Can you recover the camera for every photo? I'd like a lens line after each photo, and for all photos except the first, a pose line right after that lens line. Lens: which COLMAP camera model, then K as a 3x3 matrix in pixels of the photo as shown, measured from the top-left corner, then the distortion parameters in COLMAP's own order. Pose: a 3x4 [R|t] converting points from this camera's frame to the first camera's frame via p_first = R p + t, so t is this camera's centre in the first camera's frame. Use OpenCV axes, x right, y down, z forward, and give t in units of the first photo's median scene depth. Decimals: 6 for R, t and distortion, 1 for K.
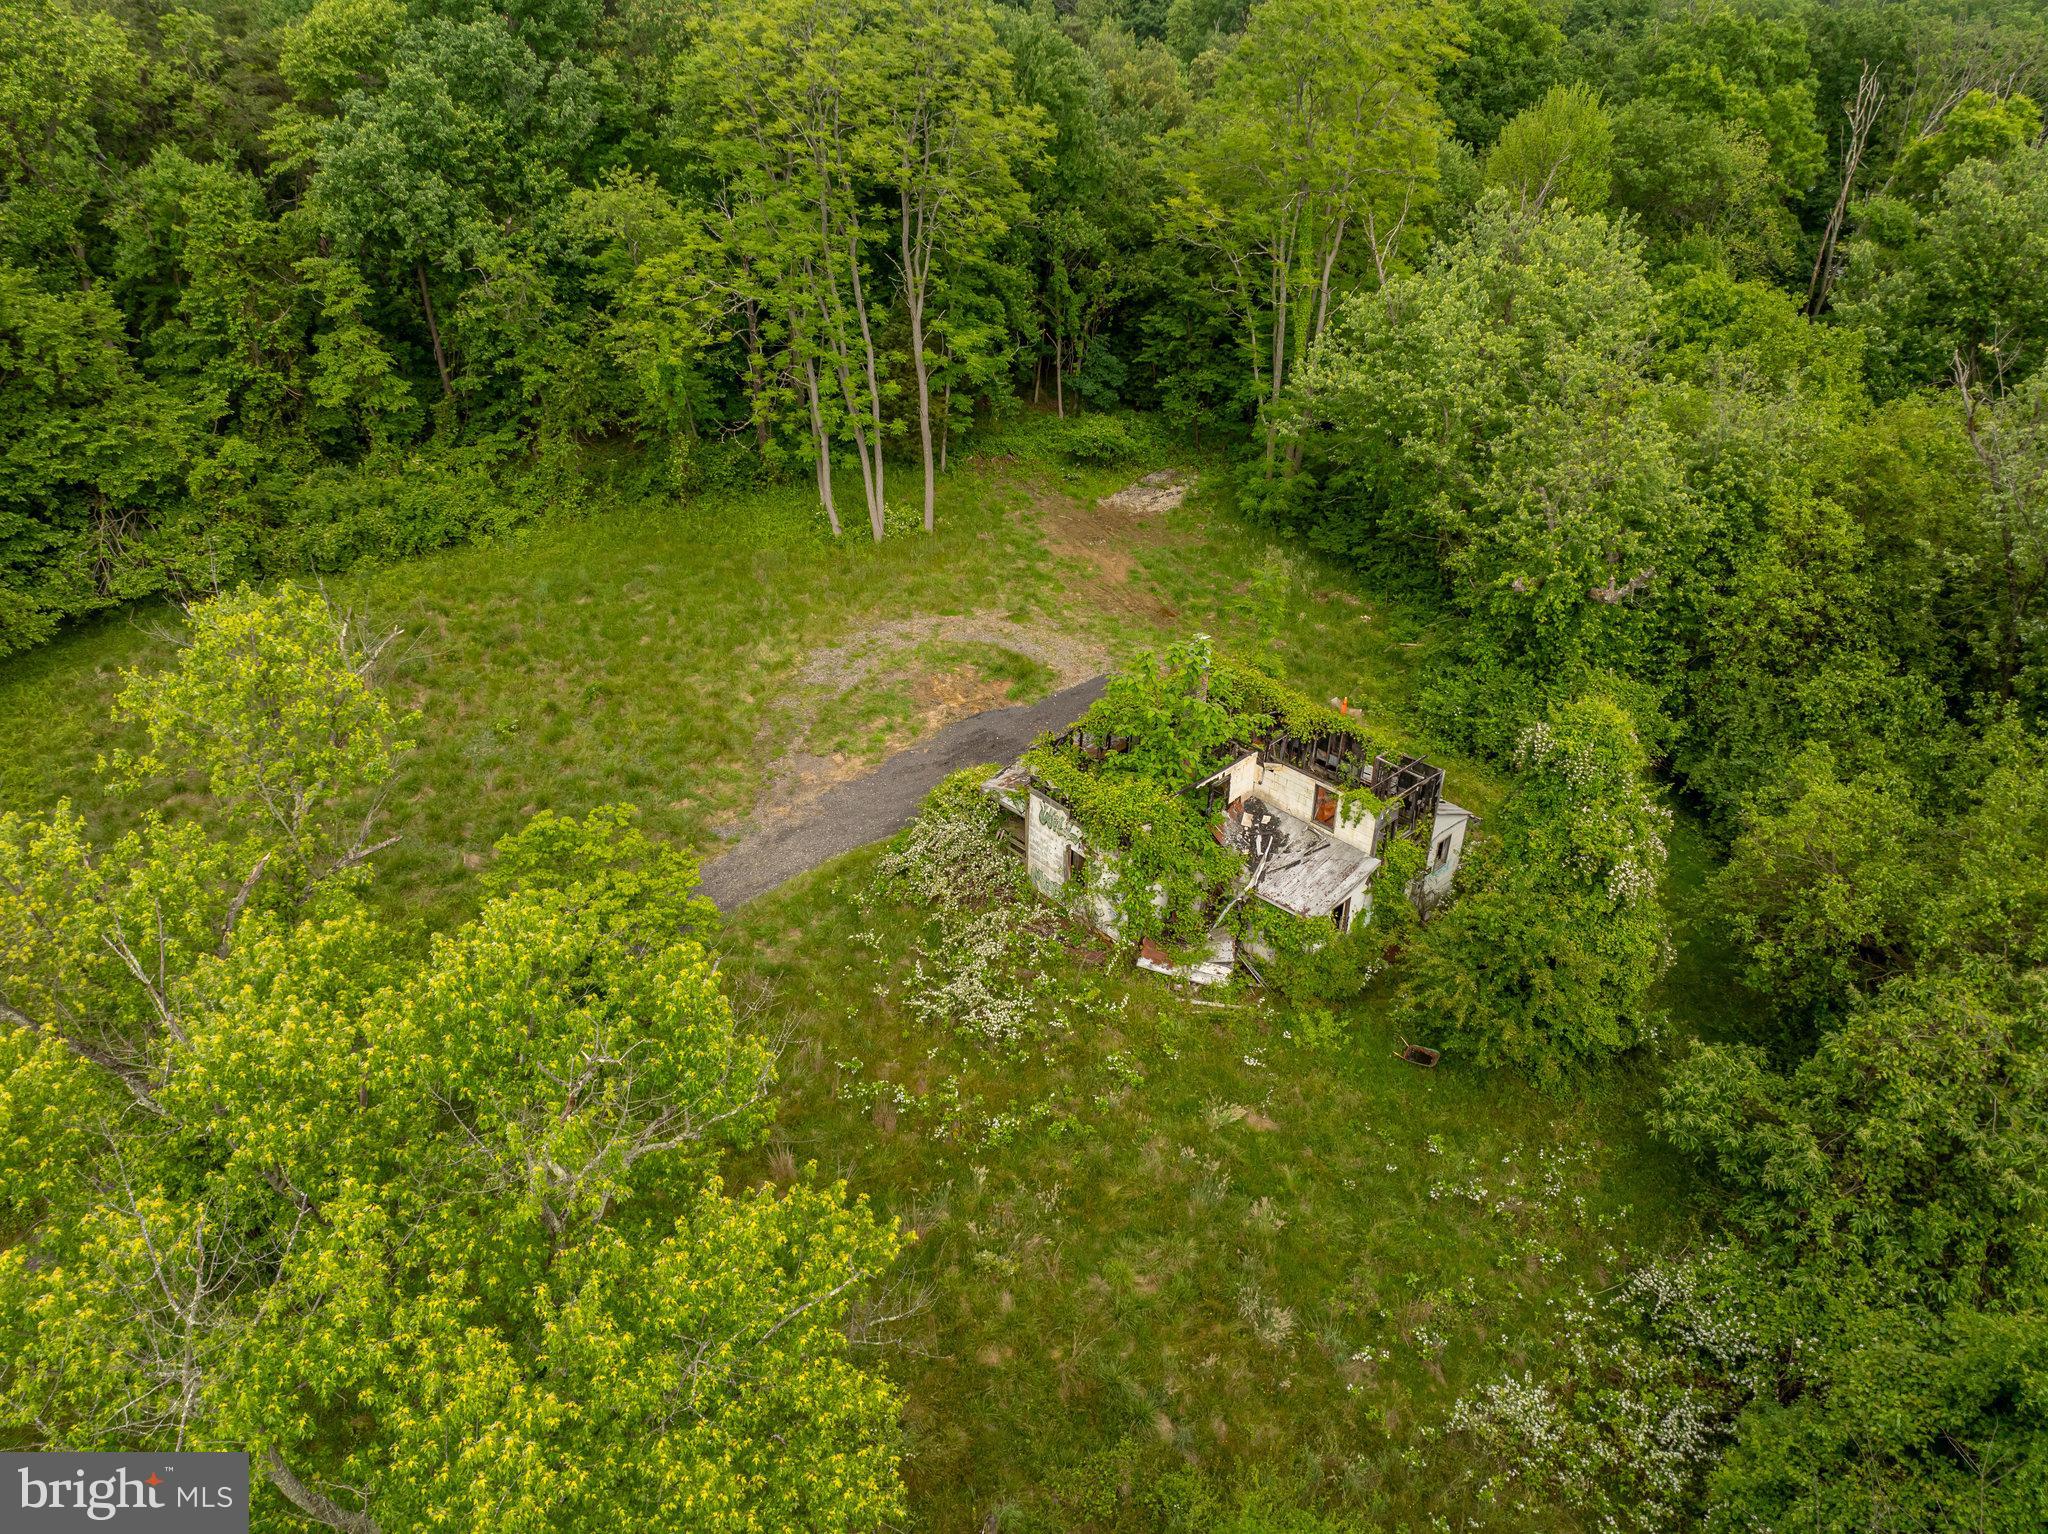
lens RADIAL K [[1415.5, 0, 1021.9], [0, 1415.5, 771.8], [0, 0, 1]] dist [-0.048565, 0.019826]
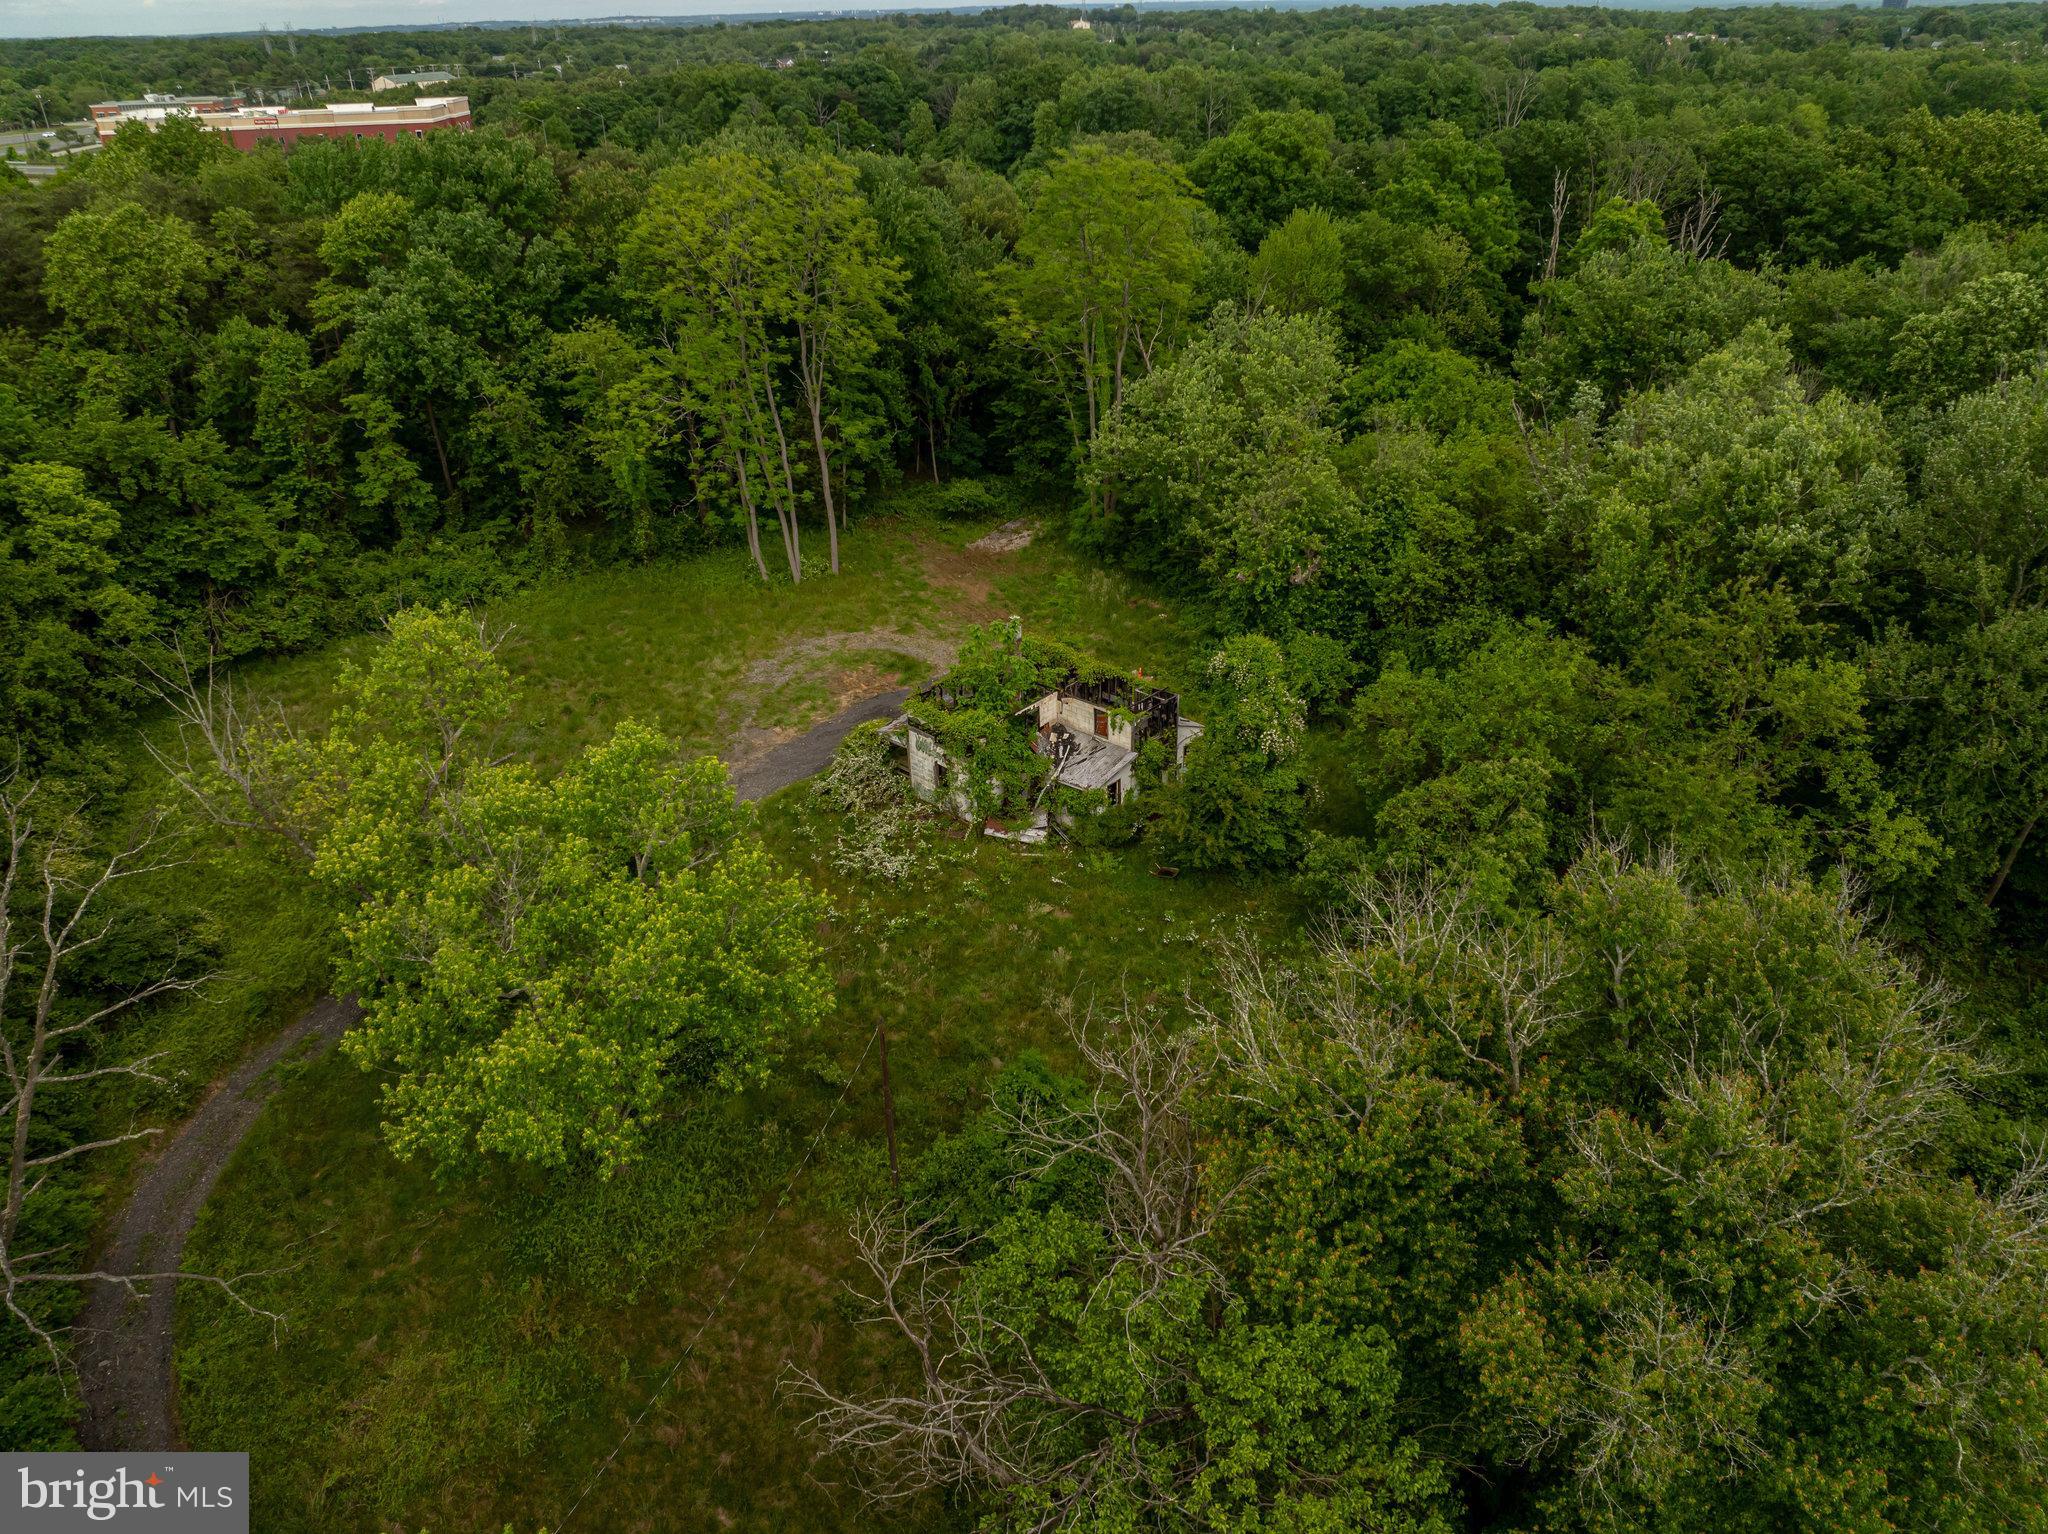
lens RADIAL K [[1434.7, 0, 1022.5], [0, 1434.7, 776.5], [0, 0, 1]] dist [-0.036228, -0.004637]
pose [[0.996737, -0.066376, 0.045920, 0.039221], [0.068469, 0.996611, -0.045600, 0.105128], [-0.042737, 0.048595, 0.997904, -0.382990]]
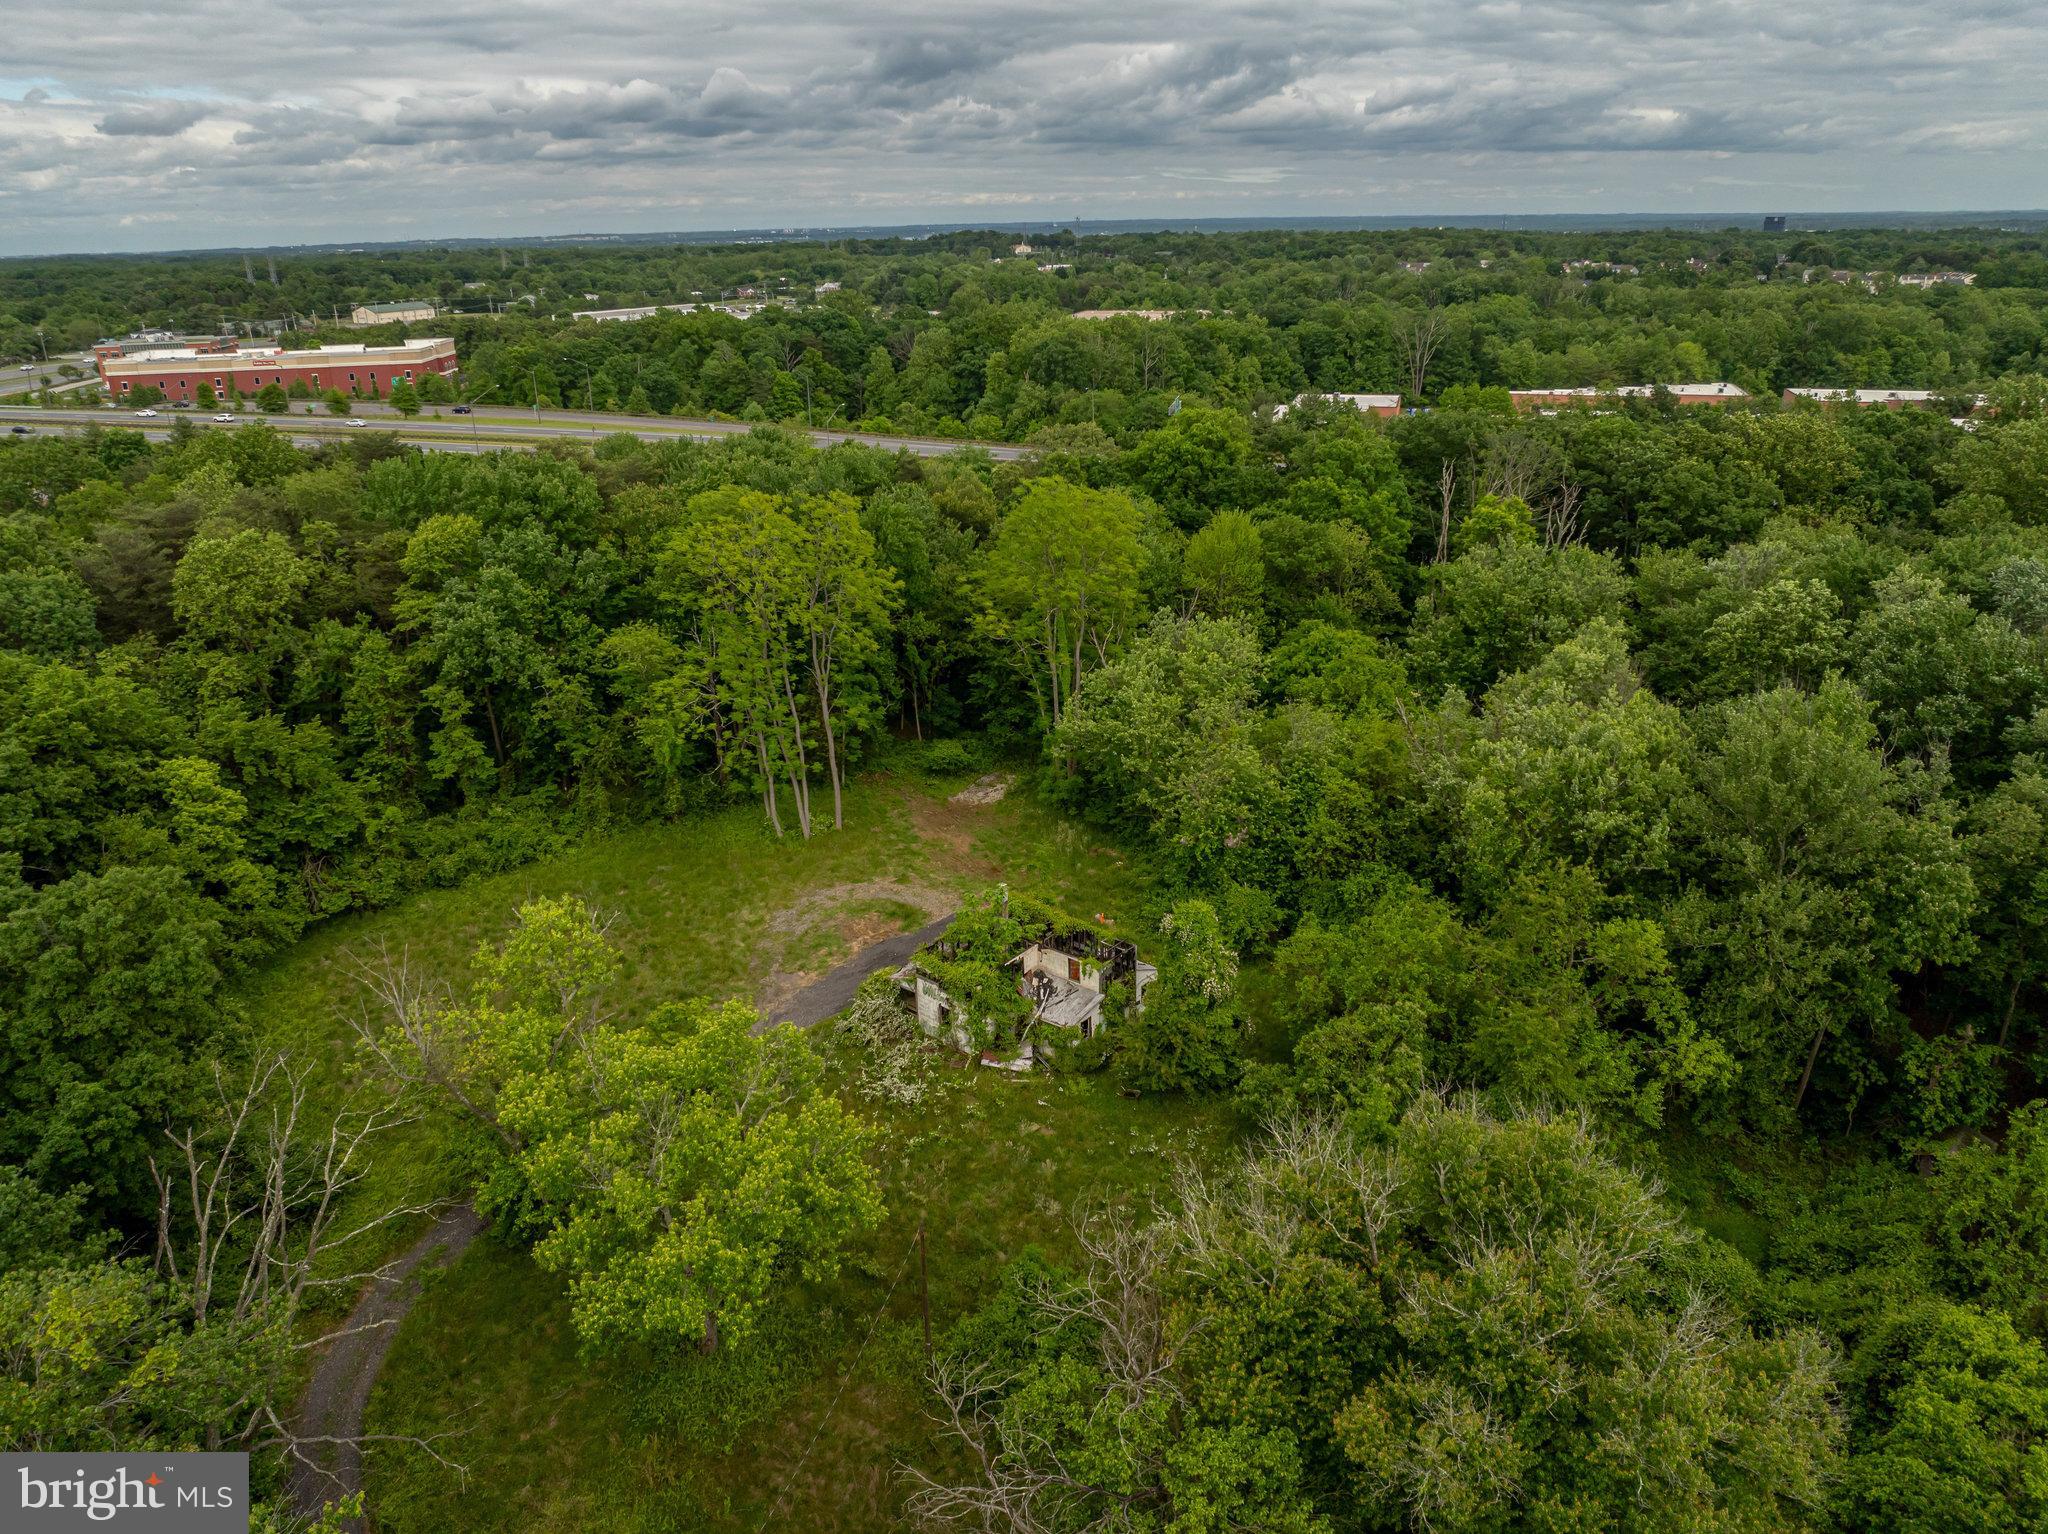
lens RADIAL K [[1449.1, 0, 1018.6], [0, 1449.1, 767.7], [0, 0, 1]] dist [-0.025452, -0.030737]
pose [[0.993515, -0.073526, 0.086727, -0.004330], [0.087765, 0.980853, -0.173851, 0.063721], [-0.072284, 0.180335, 0.980946, -0.664307]]
